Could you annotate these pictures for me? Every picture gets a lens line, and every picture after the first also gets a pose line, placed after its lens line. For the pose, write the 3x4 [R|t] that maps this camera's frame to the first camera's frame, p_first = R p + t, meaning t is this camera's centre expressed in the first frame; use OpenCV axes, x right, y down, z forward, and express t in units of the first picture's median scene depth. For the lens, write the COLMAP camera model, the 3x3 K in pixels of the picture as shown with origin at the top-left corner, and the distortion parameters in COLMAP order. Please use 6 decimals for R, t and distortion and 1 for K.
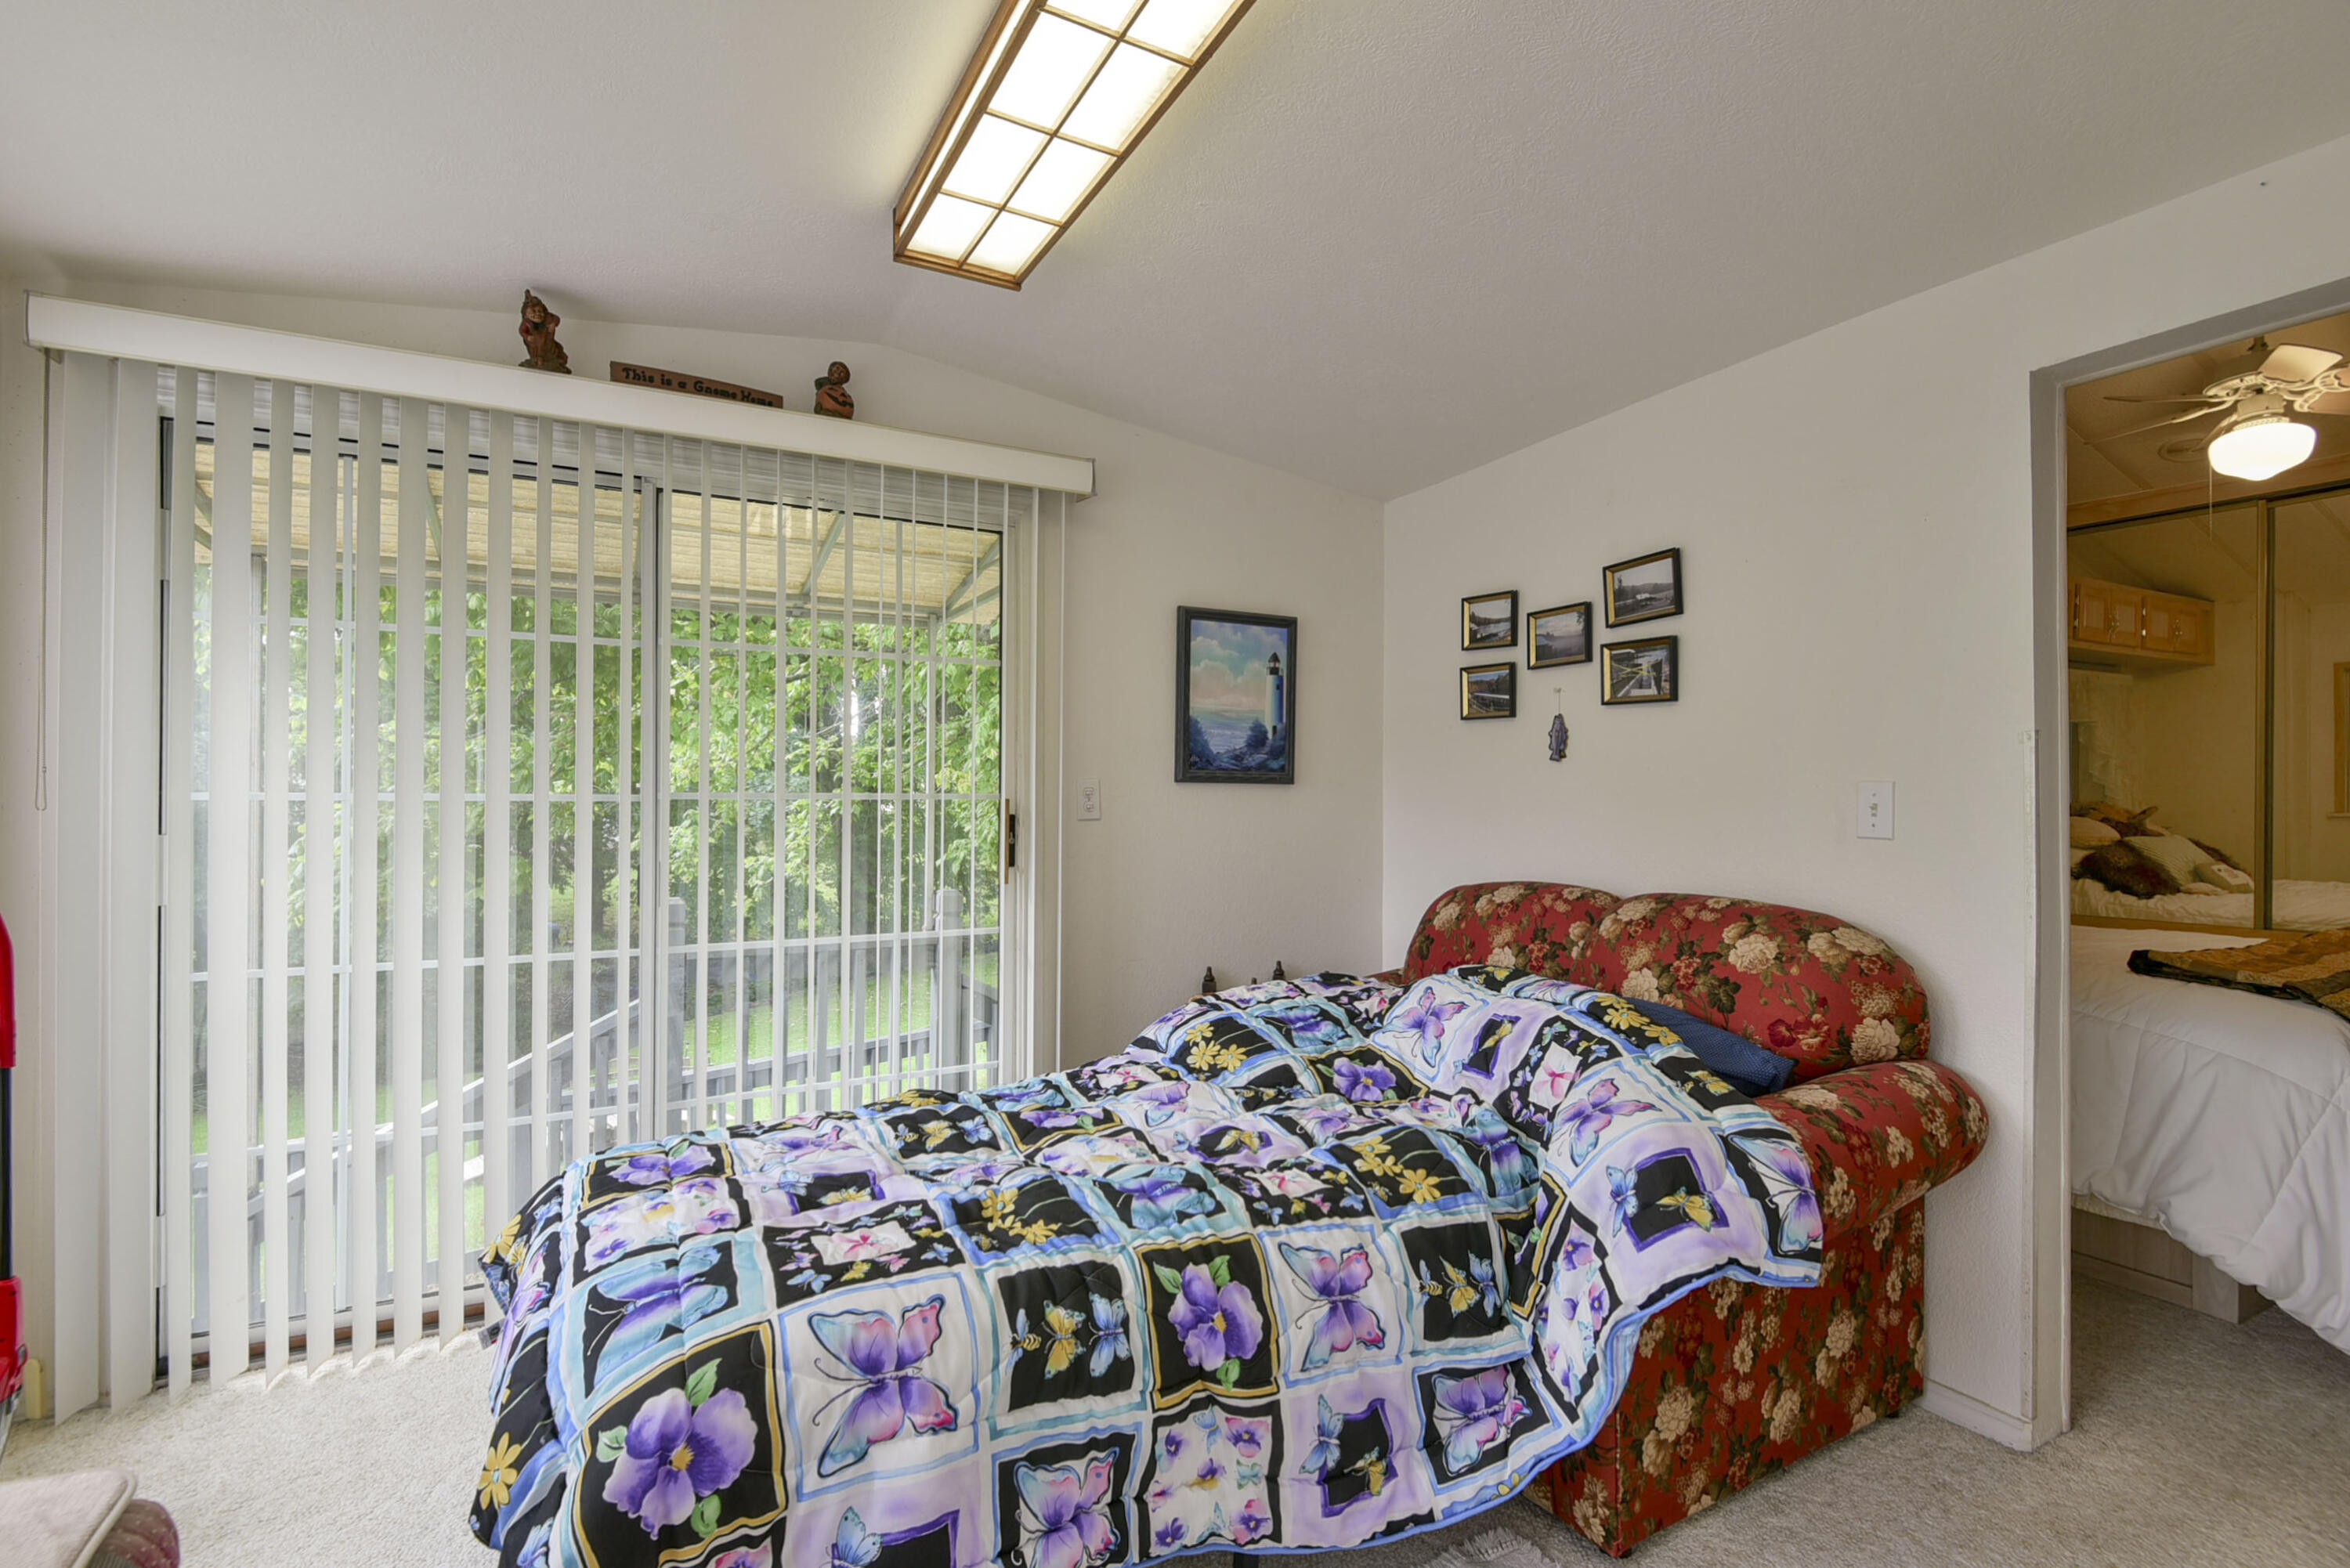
lens RADIAL K [[1079.9, 0, 1186.3], [0, 1079.9, 797.3], [0, 0, 1]] dist [0.028456, -0.023815]
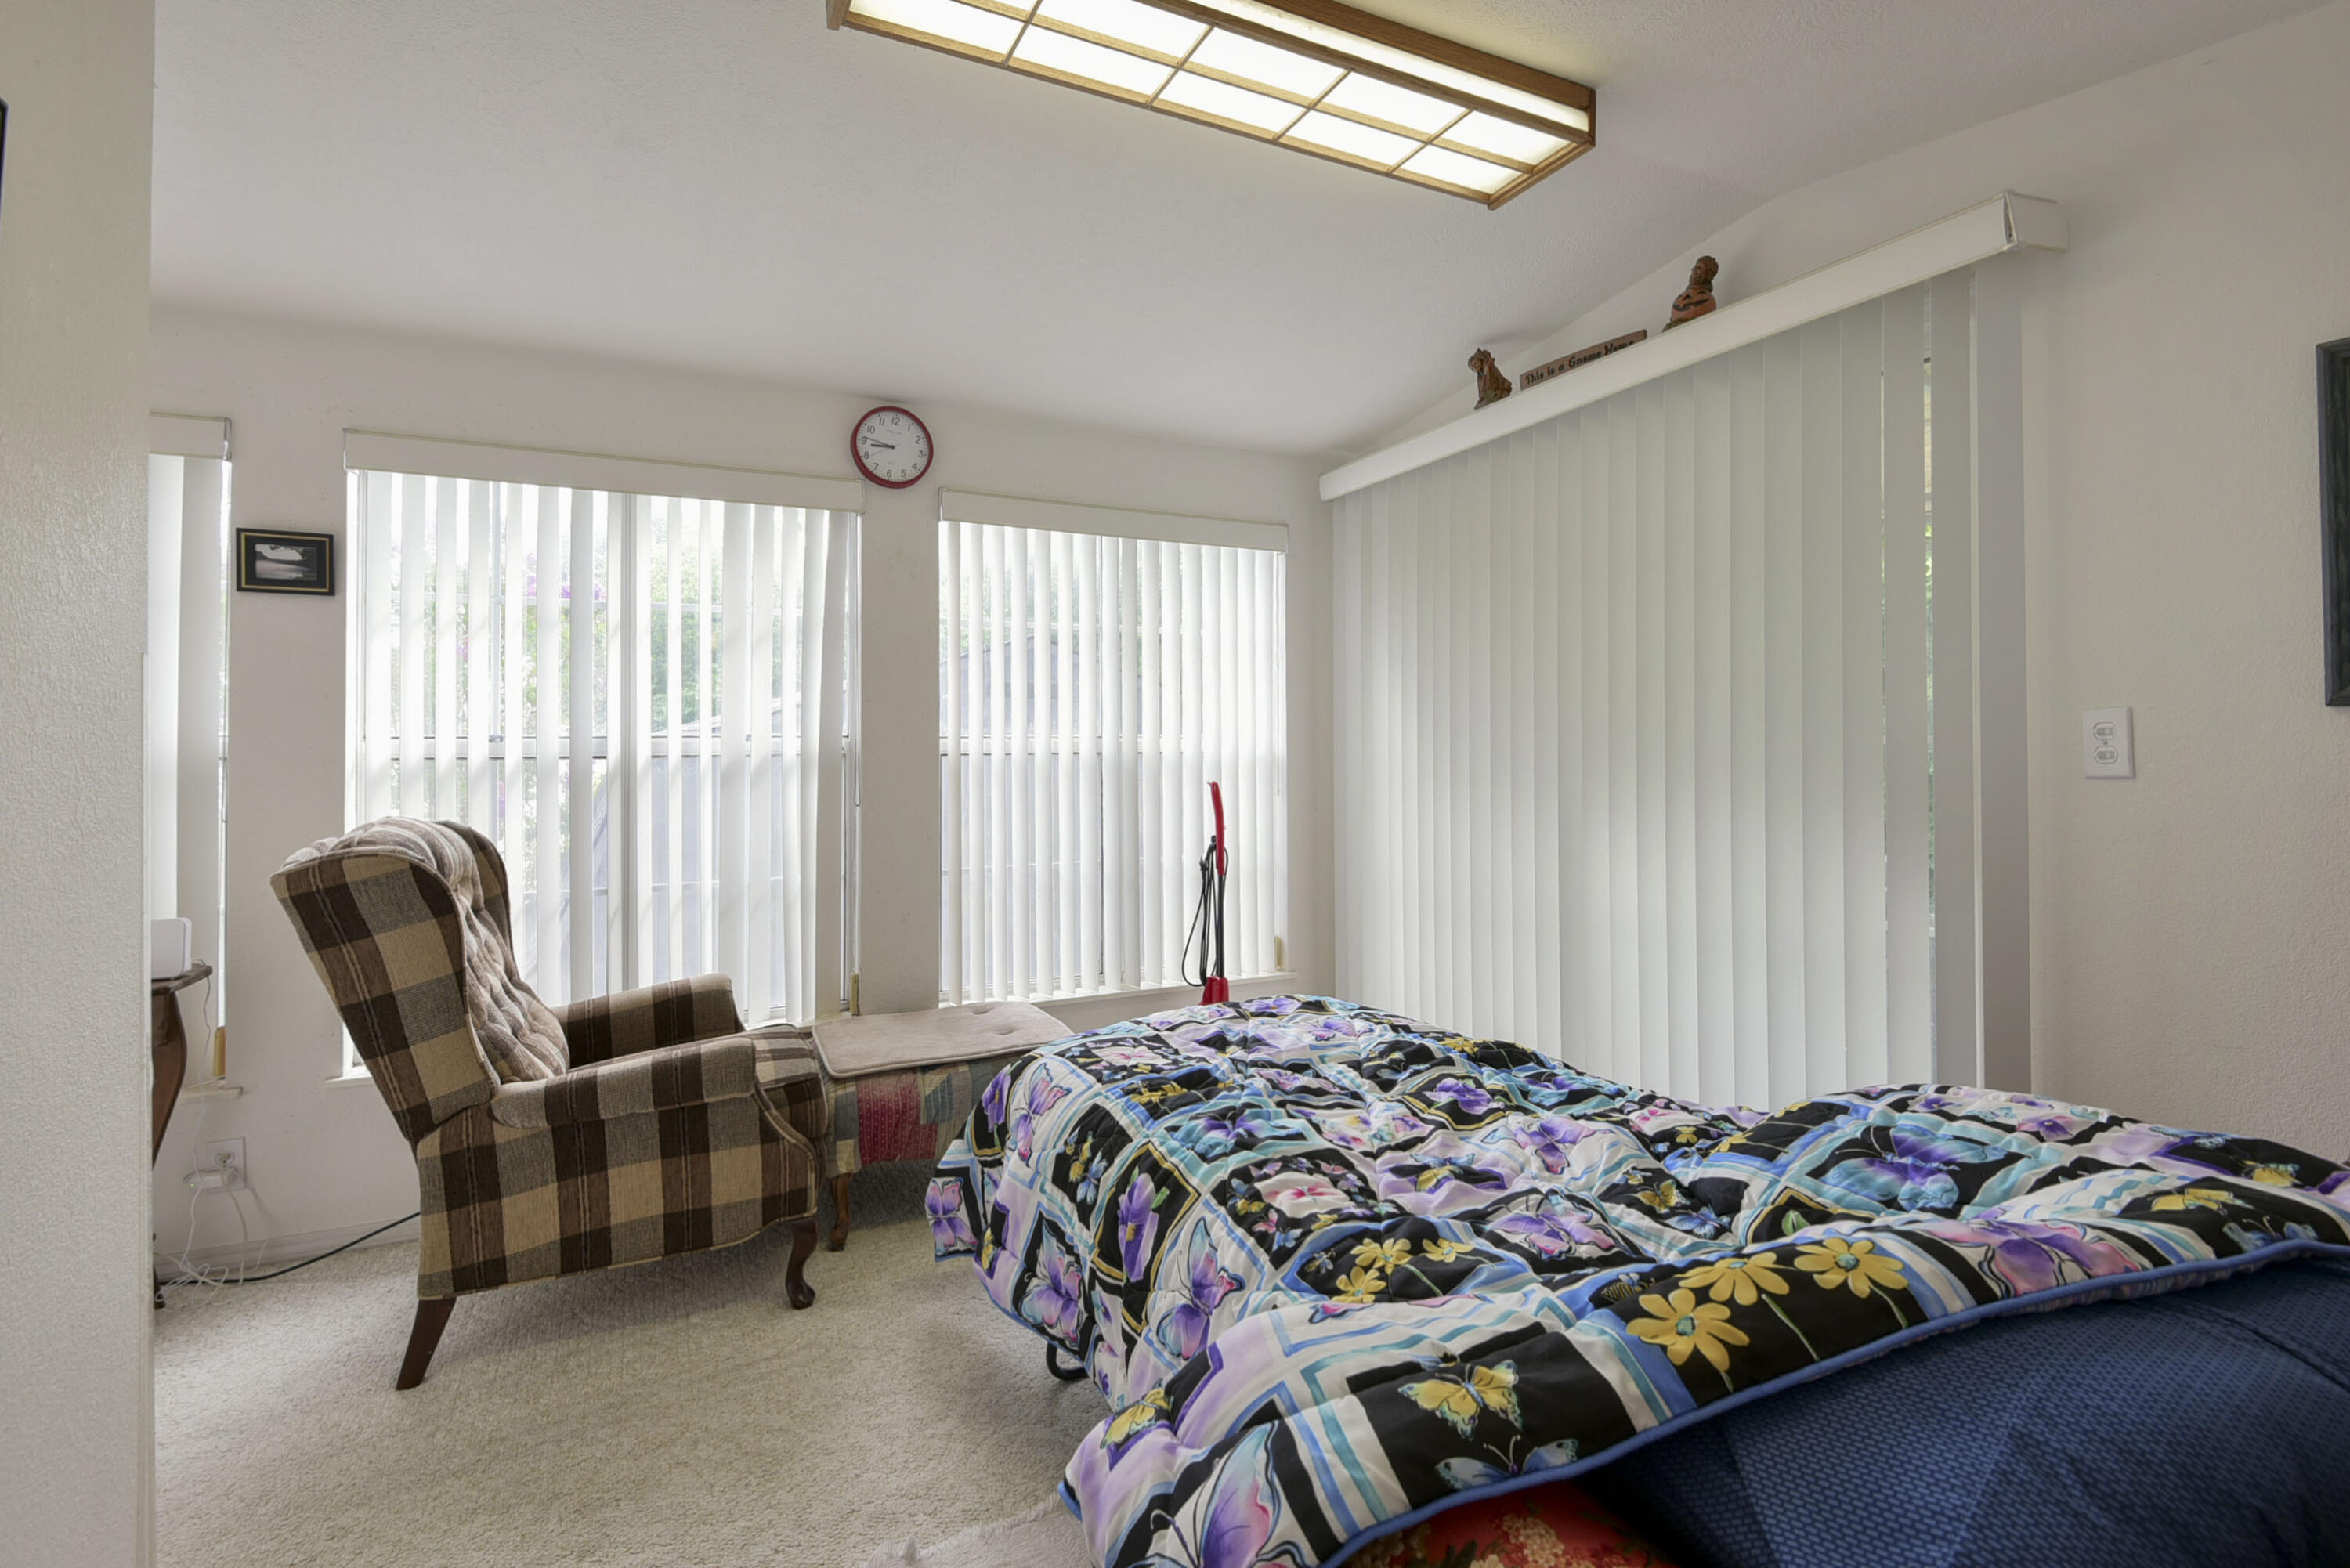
lens RADIAL K [[1107.6, 0, 1173.5], [0, 1107.6, 762.1], [0, 0, 1]] dist [-0.016721, 0.000517]
pose [[-0.046131, 0.015927, -0.998808, 0.646463], [0.011968, 0.999810, 0.015391, -0.002593], [0.998864, -0.011244, -0.046313, 0.629676]]
